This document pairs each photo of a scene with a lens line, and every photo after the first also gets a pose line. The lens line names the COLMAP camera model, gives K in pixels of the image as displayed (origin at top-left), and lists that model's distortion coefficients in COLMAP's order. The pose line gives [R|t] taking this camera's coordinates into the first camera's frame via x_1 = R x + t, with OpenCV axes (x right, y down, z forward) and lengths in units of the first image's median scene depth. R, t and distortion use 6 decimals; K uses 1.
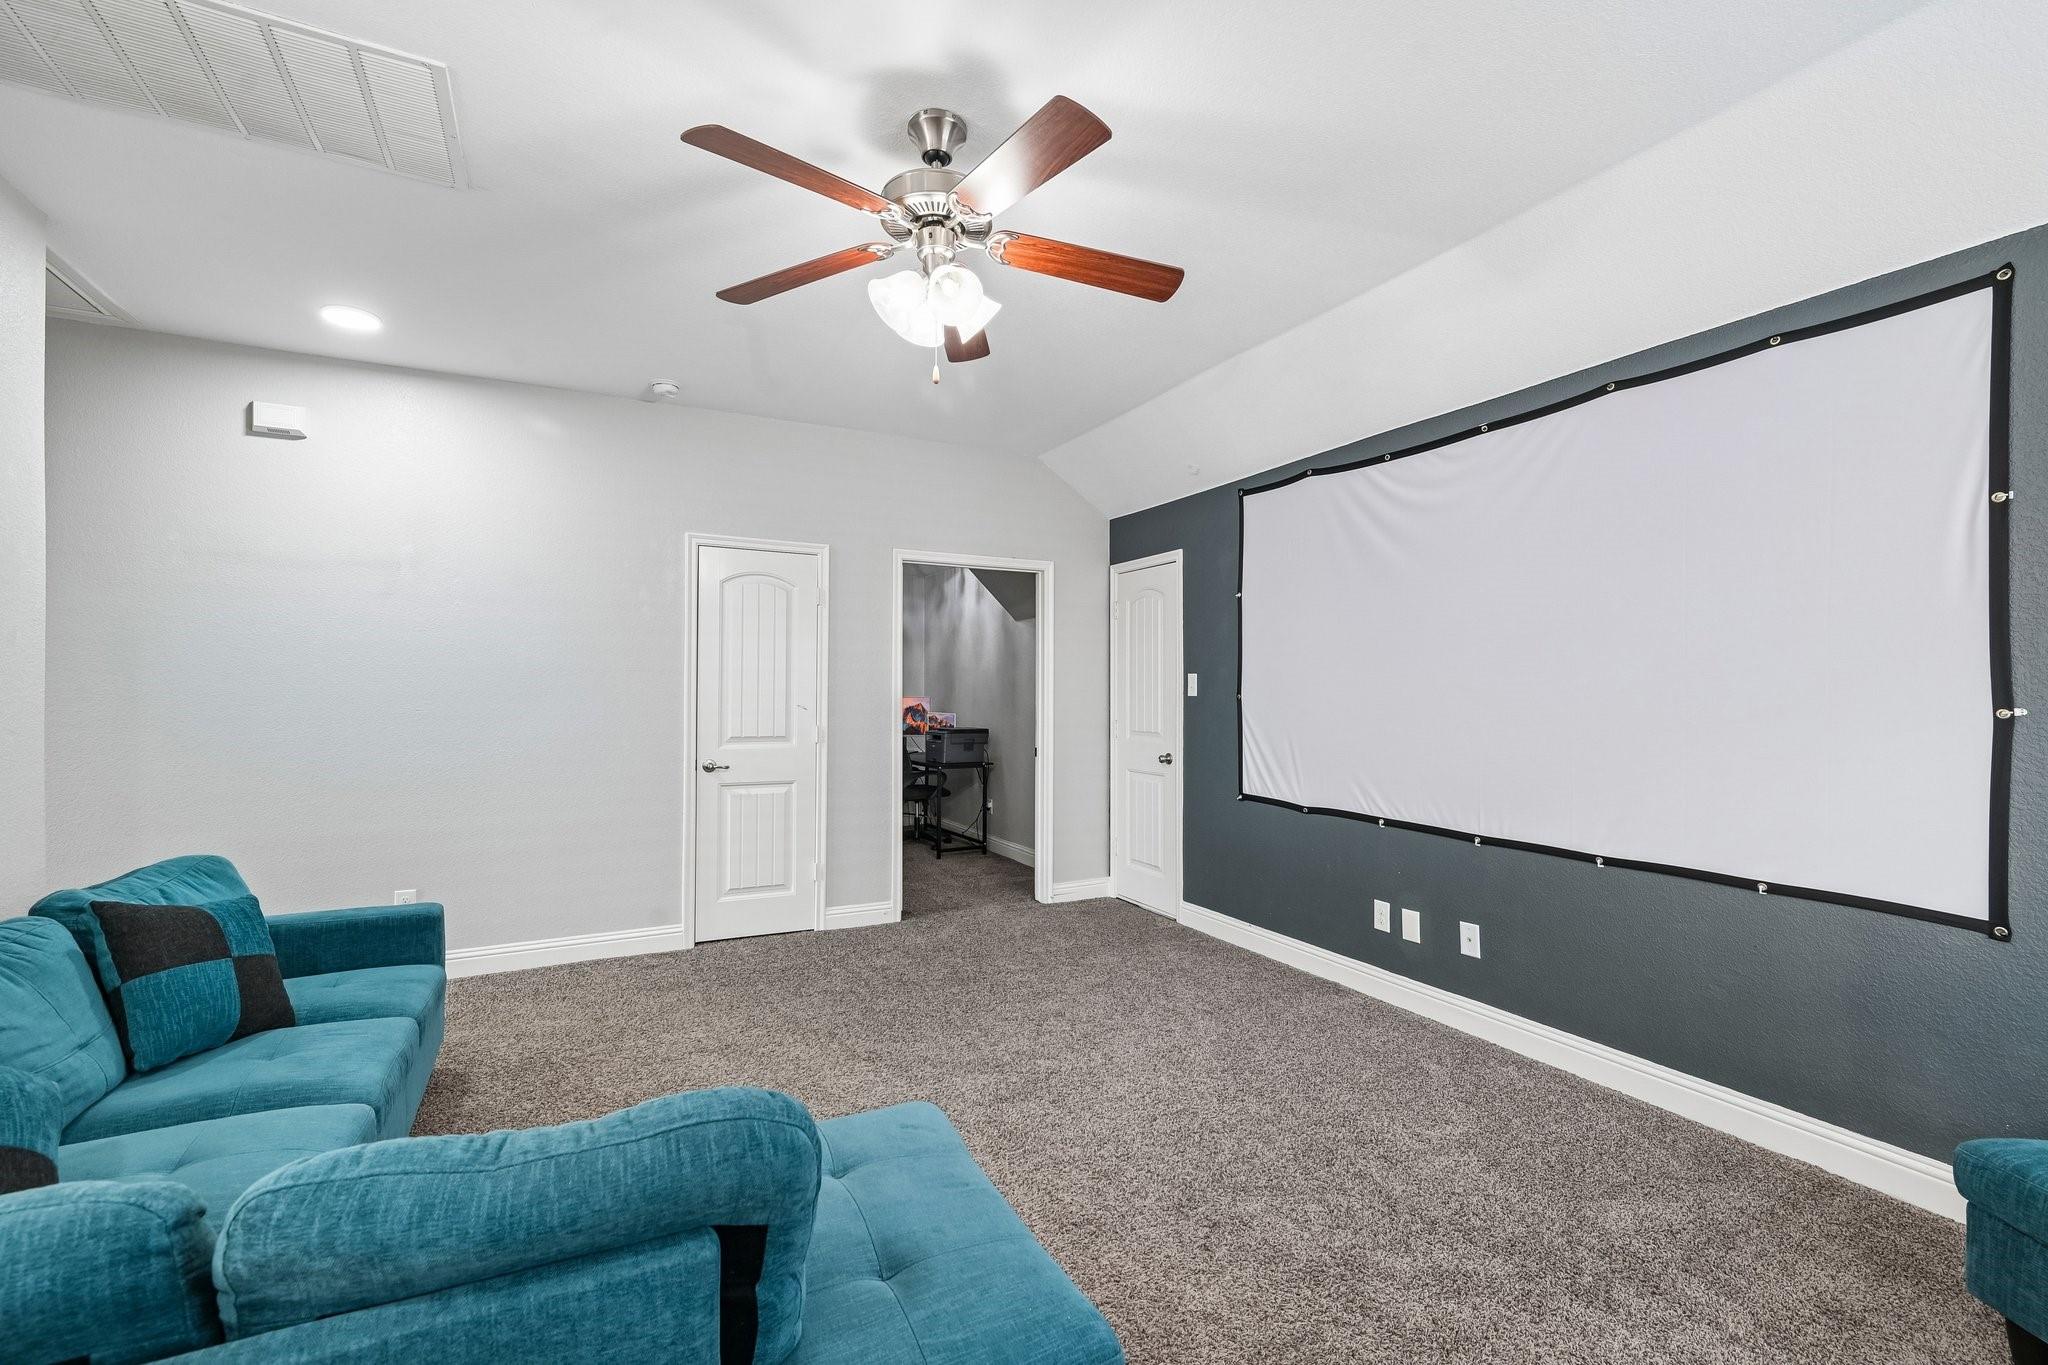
lens RADIAL K [[905.5, 0, 1029.3], [0, 905.5, 686.3], [0, 0, 1]] dist [-0.001794, -0.000054]
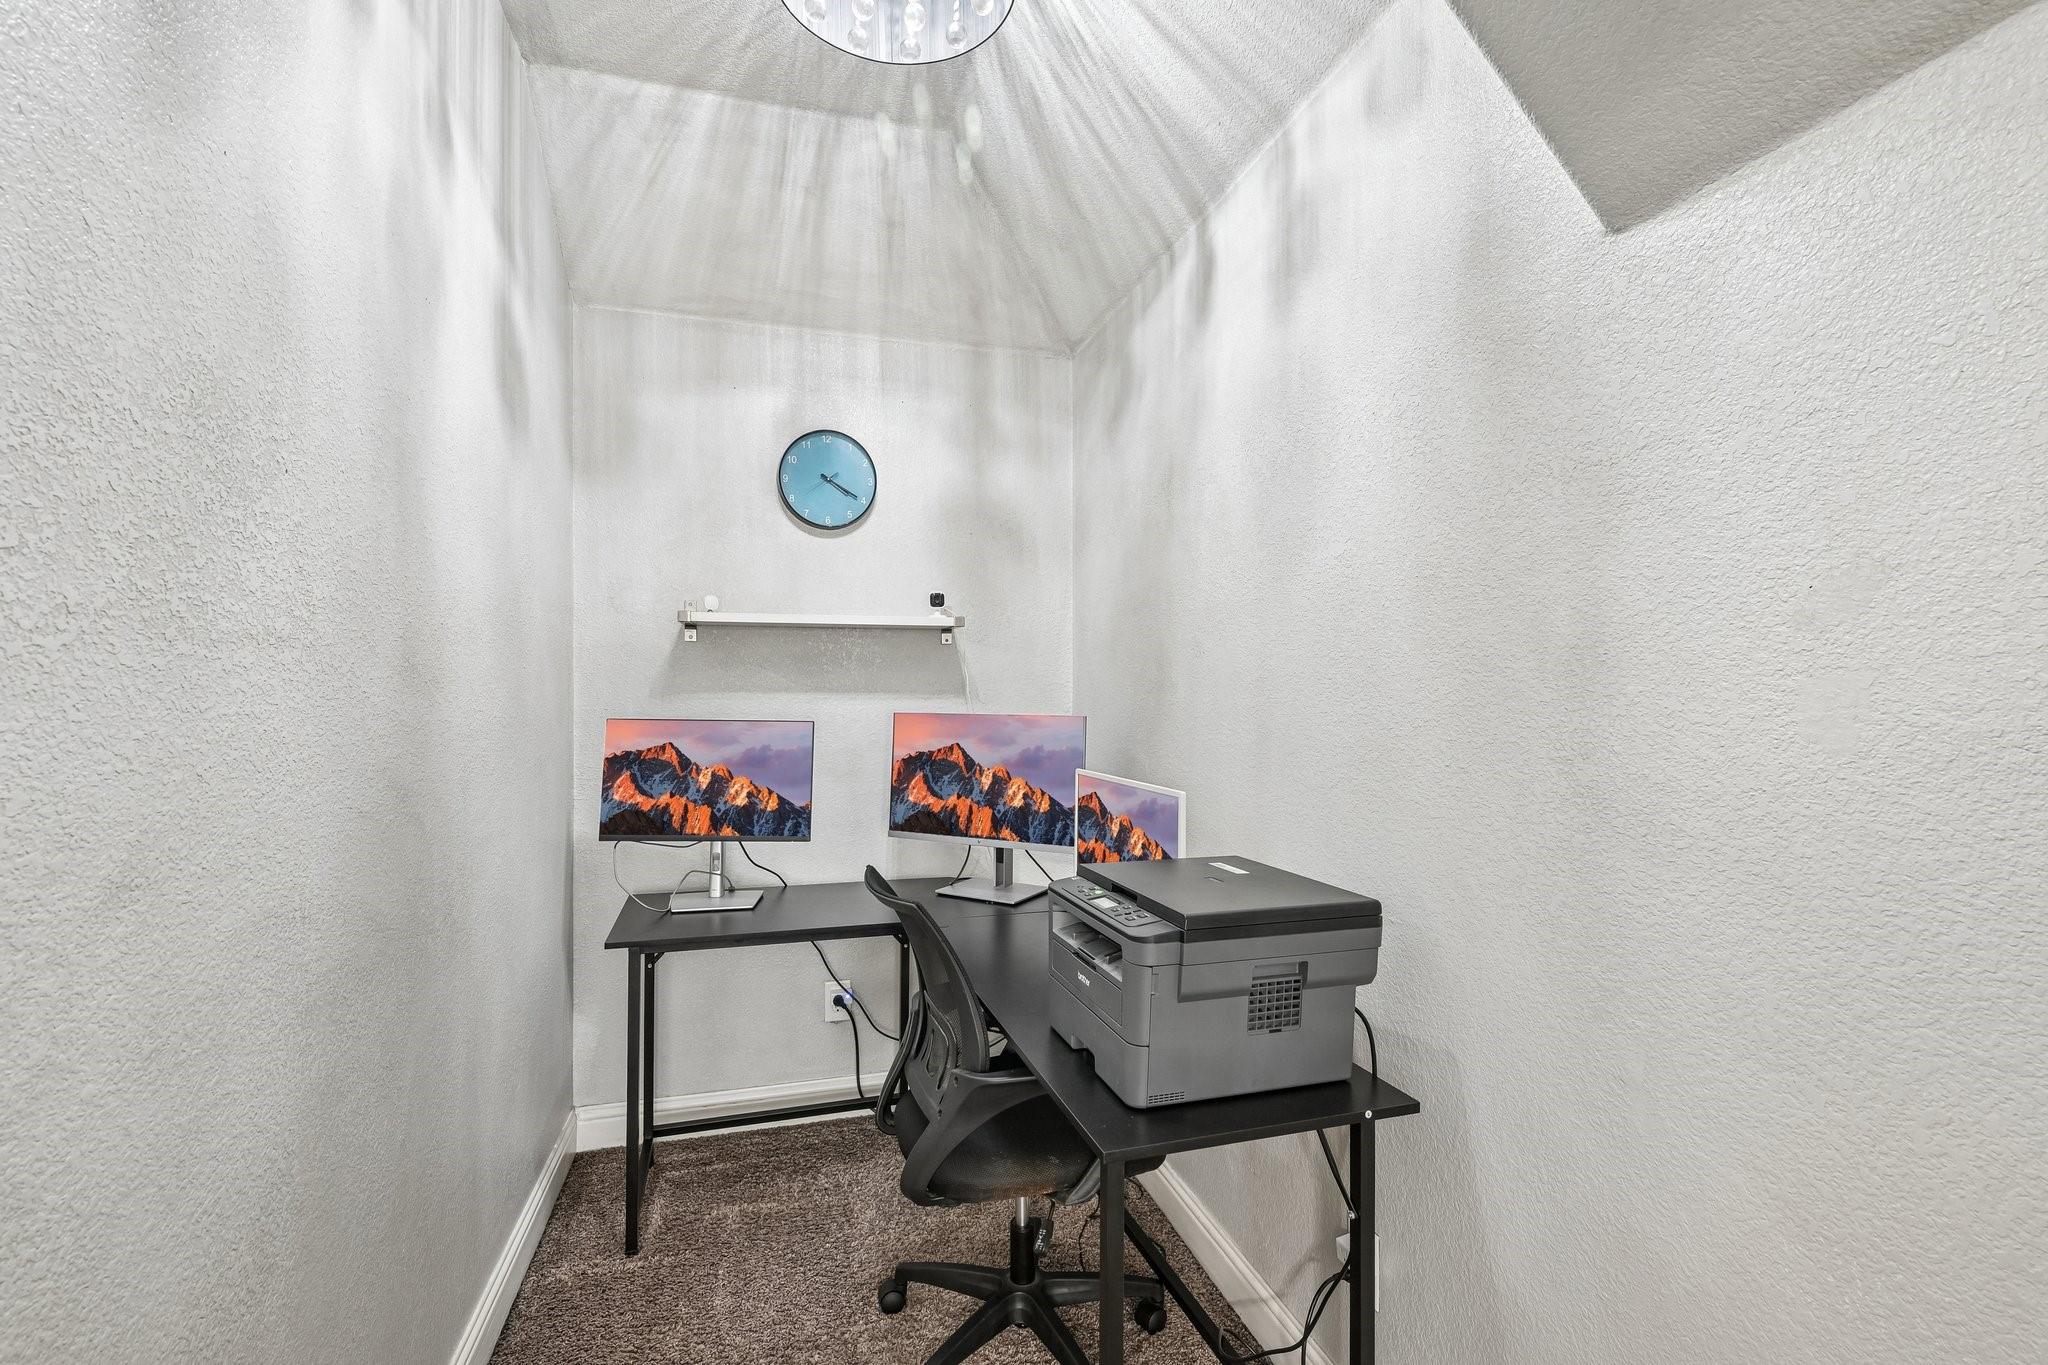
lens RADIAL K [[905.5, 0, 1027.8], [0, 905.5, 691.6], [0, 0, 1]] dist [-0.001794, -0.000054]
pose [[0.979343, -0.001543, -0.202200, -0.070558], [0.001317, 0.999998, -0.001253, 0.004194], [0.202202, 0.000961, 0.979343, 0.728658]]
